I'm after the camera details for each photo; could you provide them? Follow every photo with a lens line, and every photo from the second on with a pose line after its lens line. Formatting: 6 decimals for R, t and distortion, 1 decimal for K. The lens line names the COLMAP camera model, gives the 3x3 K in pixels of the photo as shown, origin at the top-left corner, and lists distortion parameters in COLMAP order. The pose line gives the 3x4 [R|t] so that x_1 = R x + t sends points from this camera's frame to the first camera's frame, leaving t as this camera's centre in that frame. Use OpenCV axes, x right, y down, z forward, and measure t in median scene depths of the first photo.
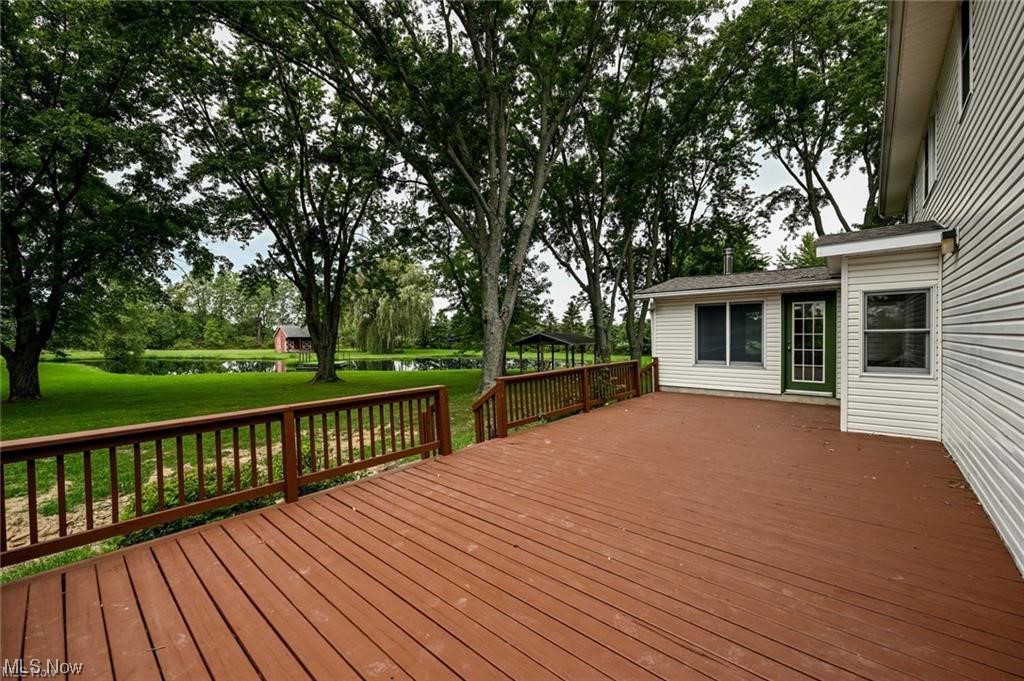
lens RADIAL K [[409.0, 0, 509.9], [0, 409.0, 342.3], [0, 0, 1]] dist [0.000663, 0.000004]
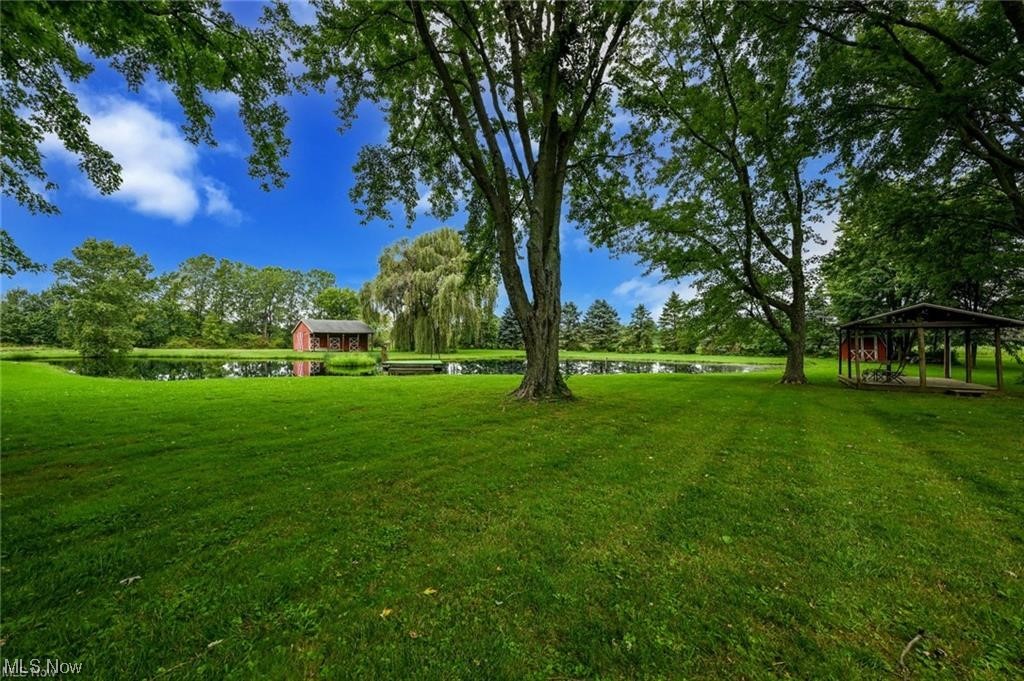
lens RADIAL K [[409.0, 0, 514.2], [0, 409.0, 340.5], [0, 0, 1]] dist [0.000663, 0.000004]
pose [[0.999700, 0.007817, 0.023215, -0.134696], [-0.007475, 0.999863, -0.014775, 0.010147], [-0.023327, 0.014597, 0.999621, 0.148526]]
